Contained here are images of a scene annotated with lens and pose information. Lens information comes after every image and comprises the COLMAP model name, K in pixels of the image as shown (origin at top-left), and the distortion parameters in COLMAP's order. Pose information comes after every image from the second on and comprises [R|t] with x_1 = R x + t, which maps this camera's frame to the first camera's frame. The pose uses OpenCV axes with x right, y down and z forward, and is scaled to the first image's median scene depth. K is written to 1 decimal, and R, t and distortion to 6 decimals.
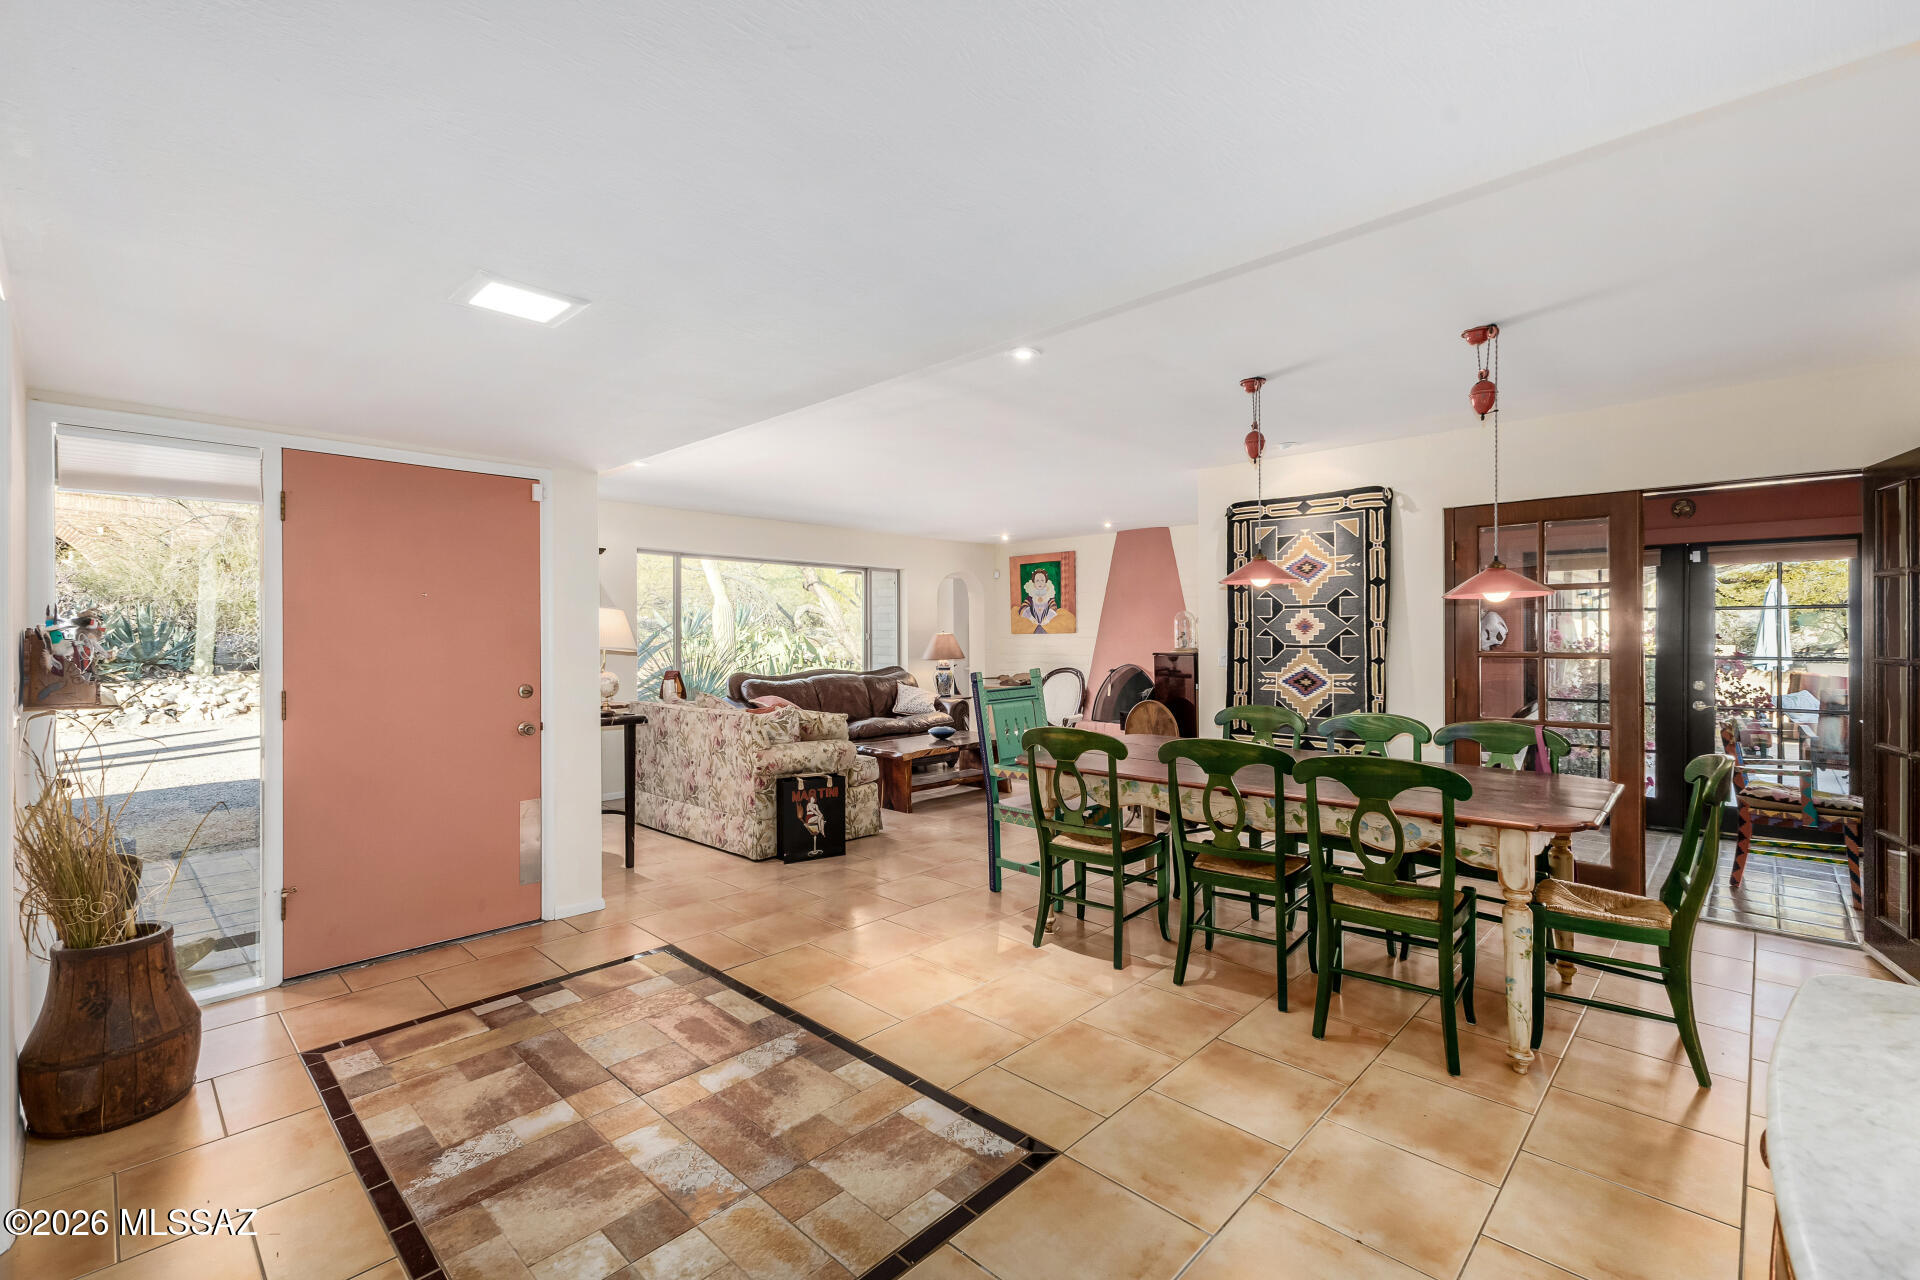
lens RADIAL K [[833.1, 0, 979.5], [0, 833.1, 645.5], [0, 0, 1]] dist [0.004985, 0.000894]
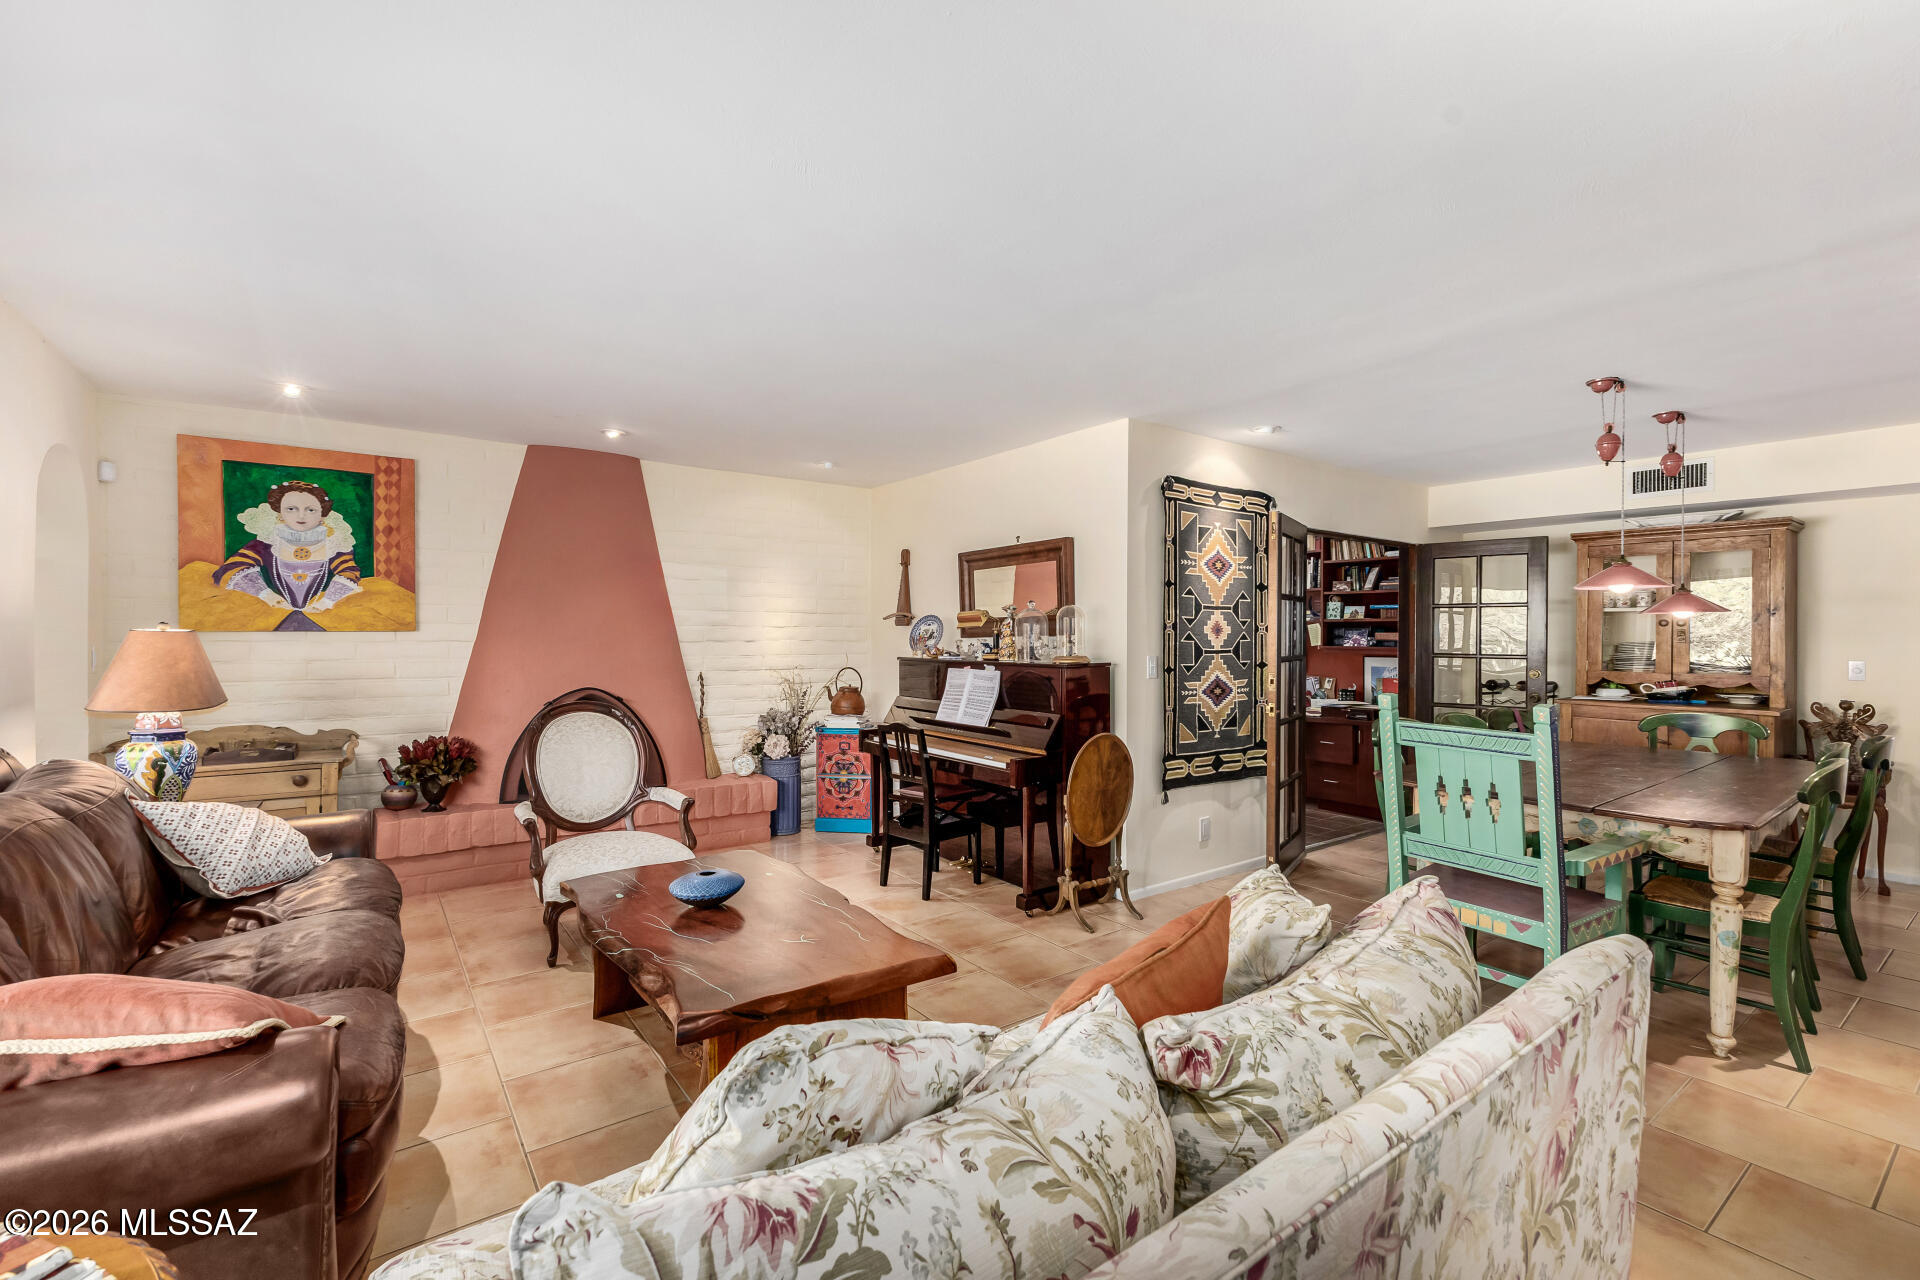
lens RADIAL K [[833.1, 0, 965.1], [0, 833.1, 641.3], [0, 0, 1]] dist [0.004985, 0.000894]
pose [[0.184508, -0.000939, 0.982831, -0.534289], [0.007776, 0.999970, -0.000504, -0.011746], [-0.982800, 0.007735, 0.184510, 1.068635]]
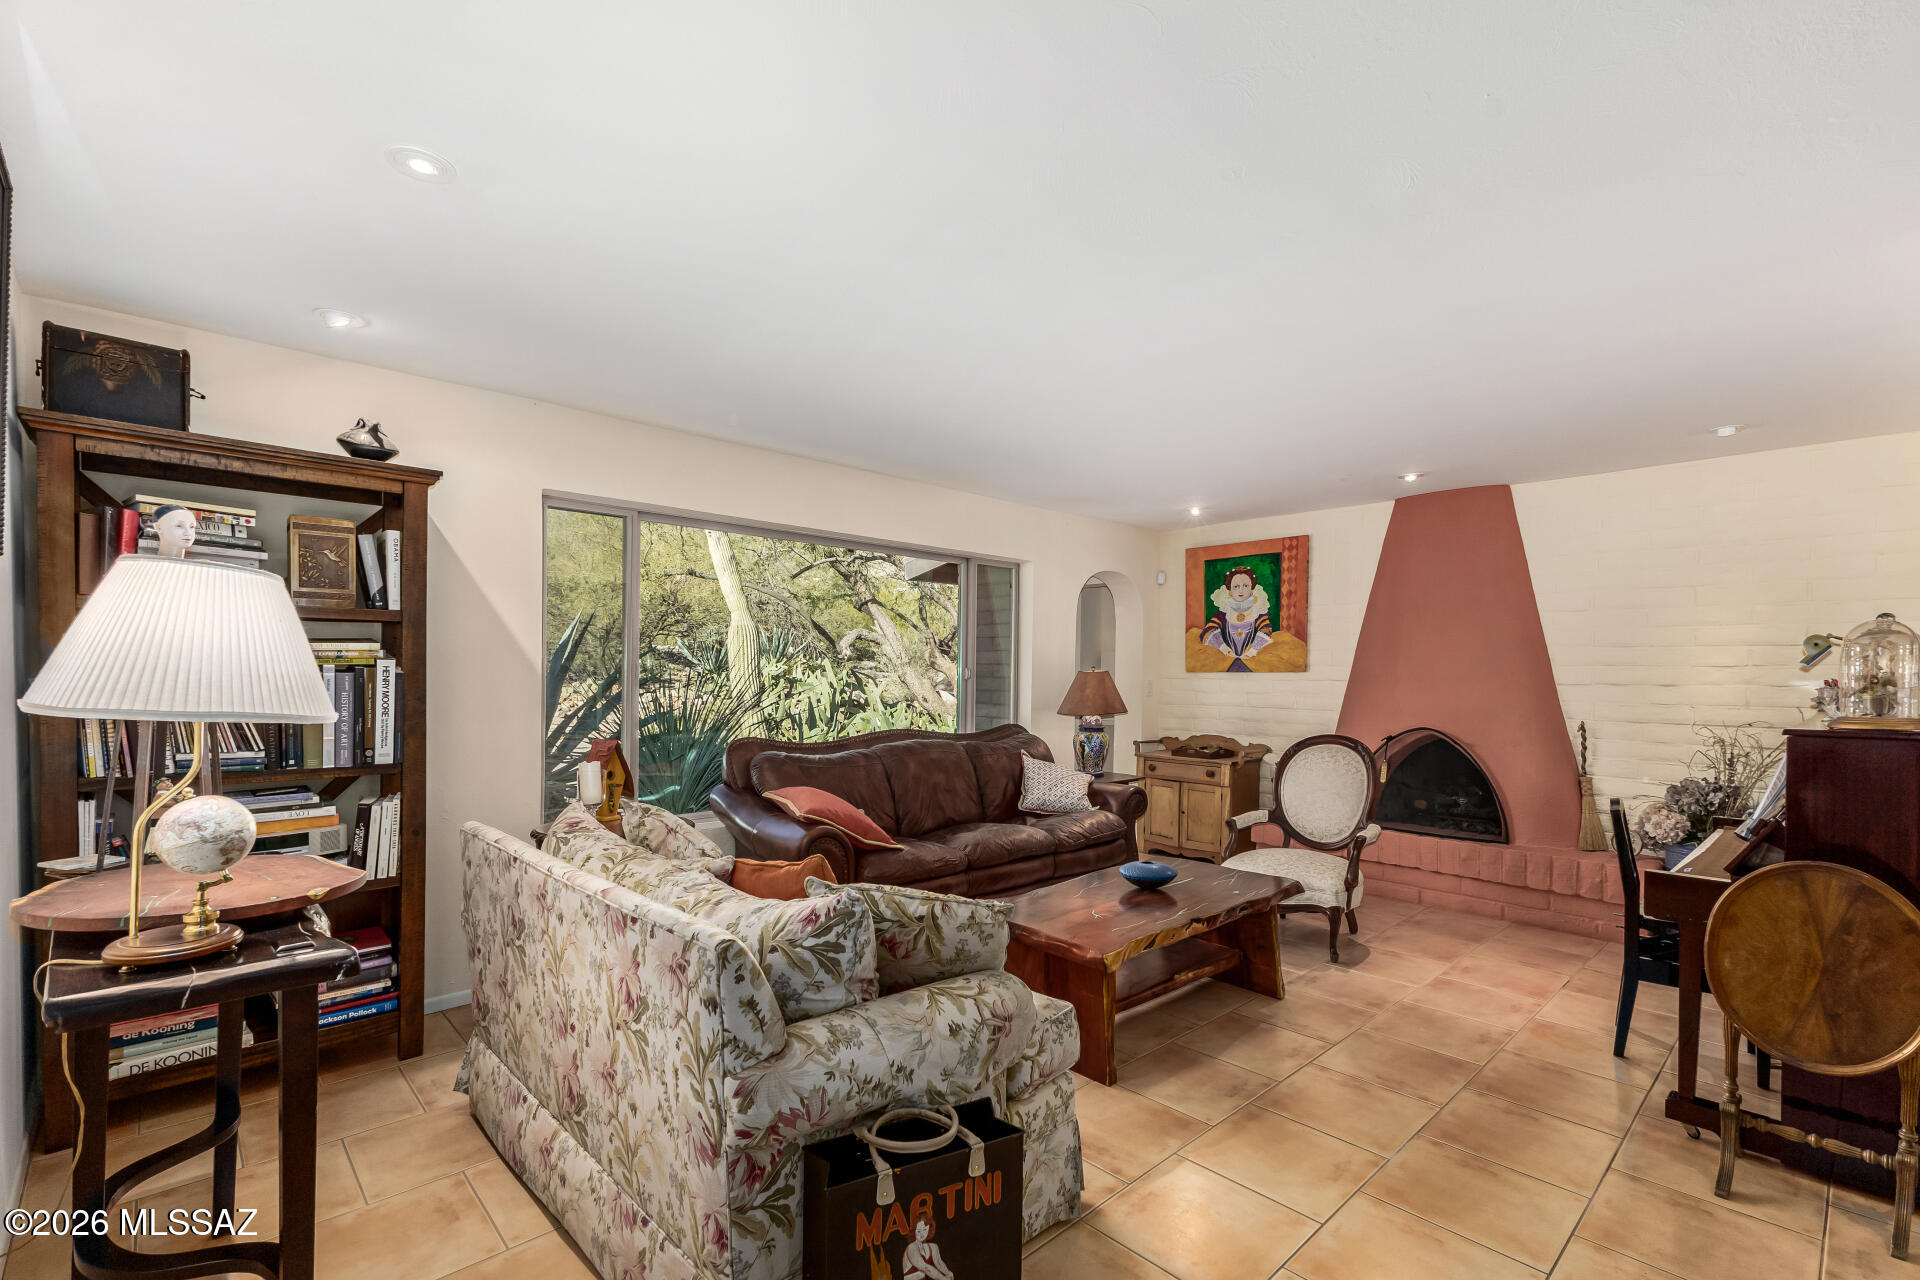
lens RADIAL K [[861.0, 0, 953.9], [0, 861.0, 681.2], [0, 0, 1]] dist [-0.000478, -0.000125]
pose [[0.996389, 0.014064, -0.083731, -0.154037], [-0.014149, 0.999900, -0.000422, -0.008444], [0.083717, 0.001605, 0.996488, 0.644674]]
